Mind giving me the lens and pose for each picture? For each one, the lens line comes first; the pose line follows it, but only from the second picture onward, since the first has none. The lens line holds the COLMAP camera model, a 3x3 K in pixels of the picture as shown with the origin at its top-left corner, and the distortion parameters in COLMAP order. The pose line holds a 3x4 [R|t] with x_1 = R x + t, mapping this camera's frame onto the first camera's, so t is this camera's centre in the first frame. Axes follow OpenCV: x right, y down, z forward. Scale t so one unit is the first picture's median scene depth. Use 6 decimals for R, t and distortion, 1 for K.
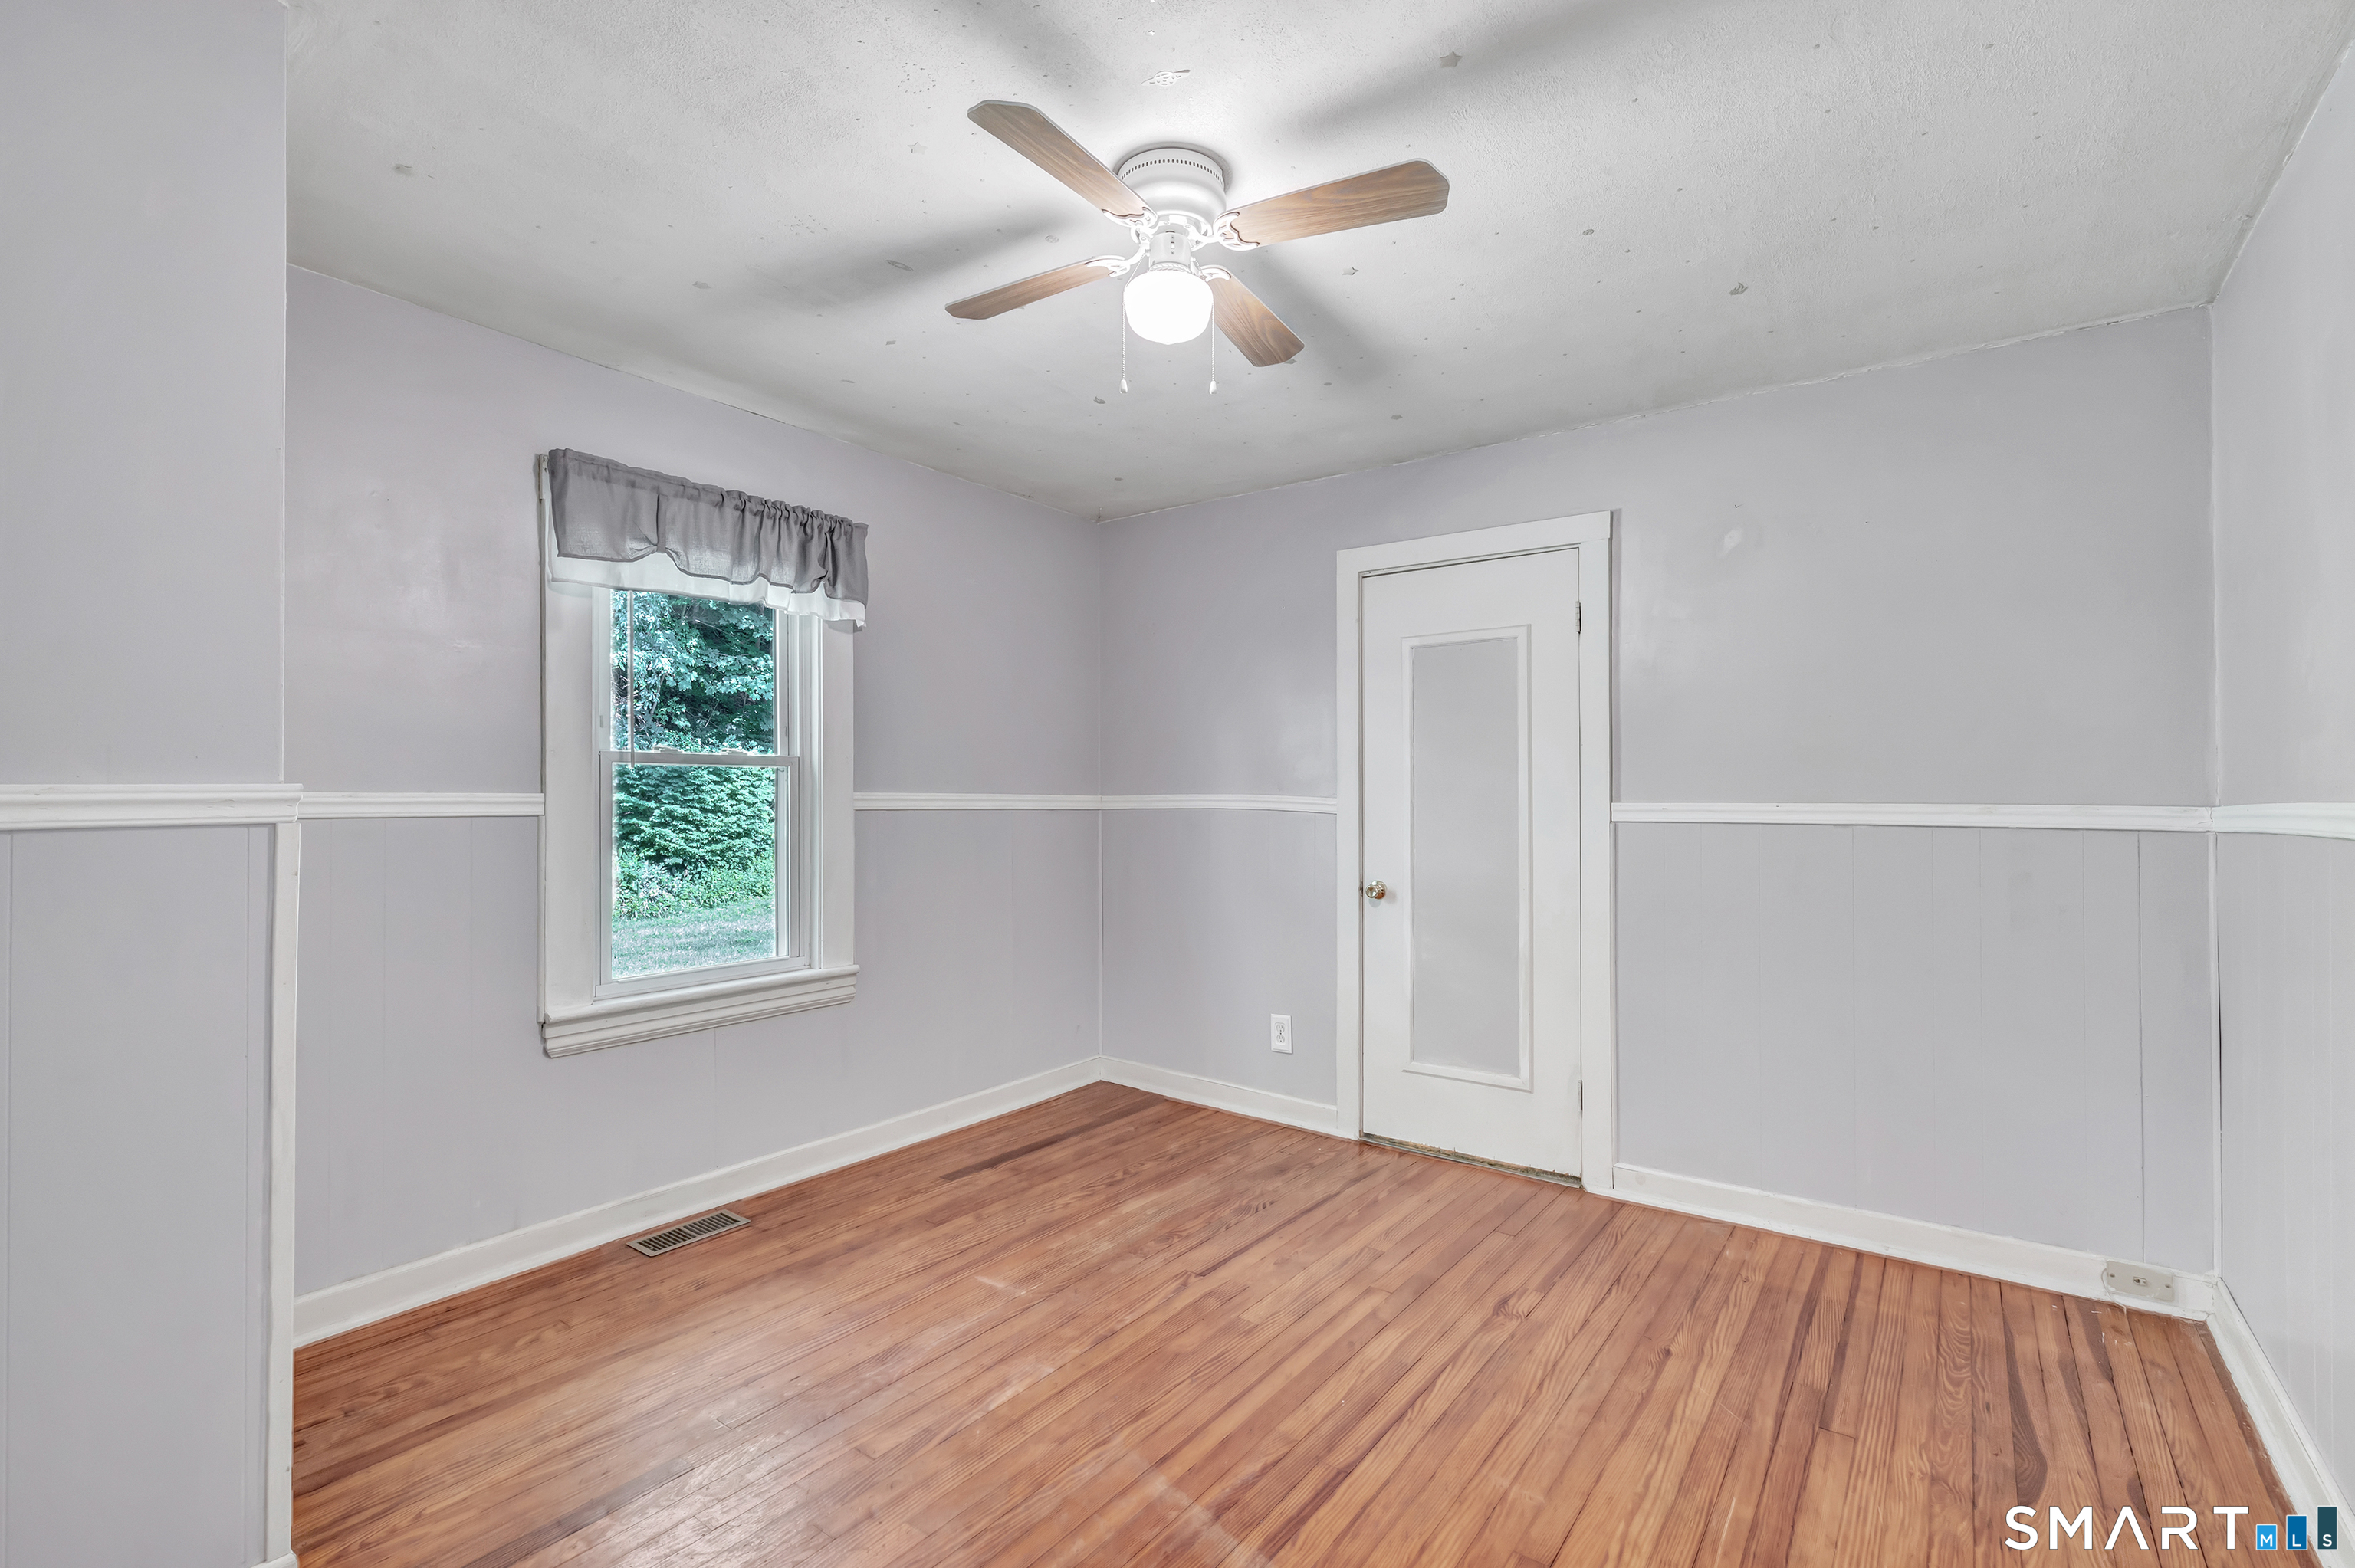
lens RADIAL K [[1051.6, 0, 1191.5], [0, 1051.6, 790.8], [0, 0, 1]] dist [0.015466, 0.000306]
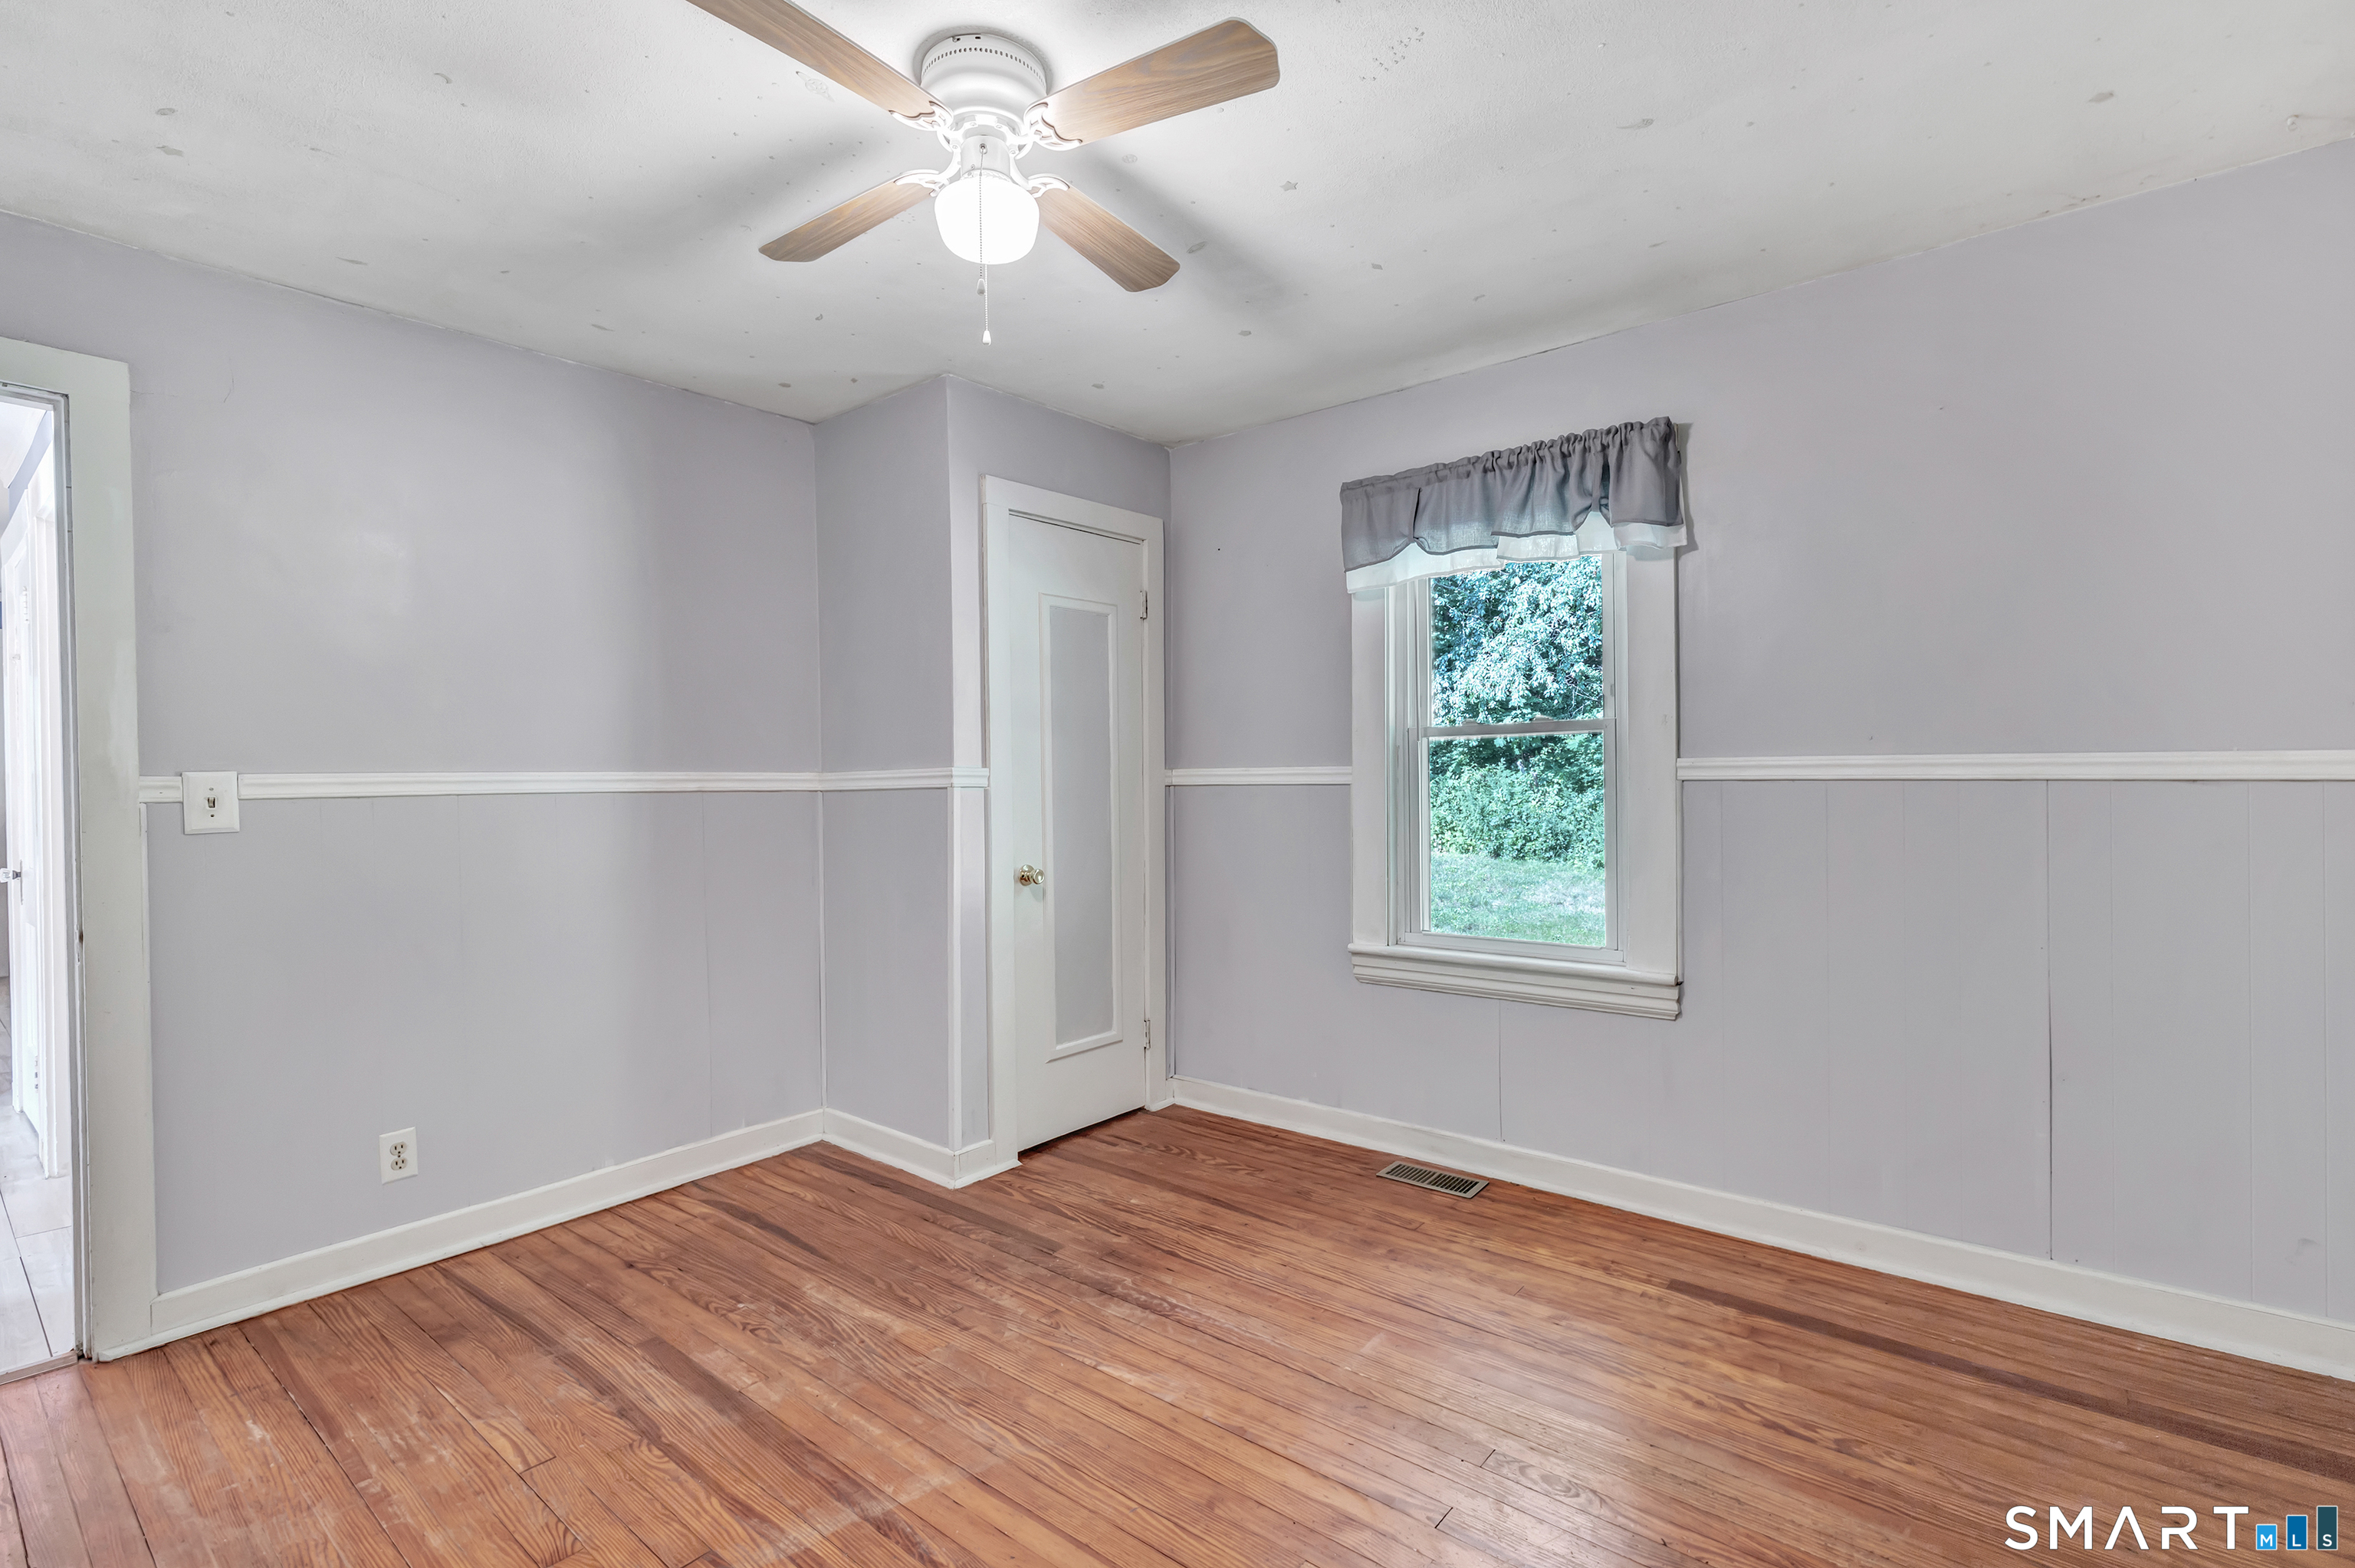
lens RADIAL K [[1051.6, 0, 1192.9], [0, 1051.6, 781.0], [0, 0, 1]] dist [0.015466, 0.000306]
pose [[-0.021856, 0.010801, -0.999703, 0.555729], [0.021970, 0.999705, 0.010320, 0.002386], [0.999520, -0.021738, -0.022087, 0.752894]]
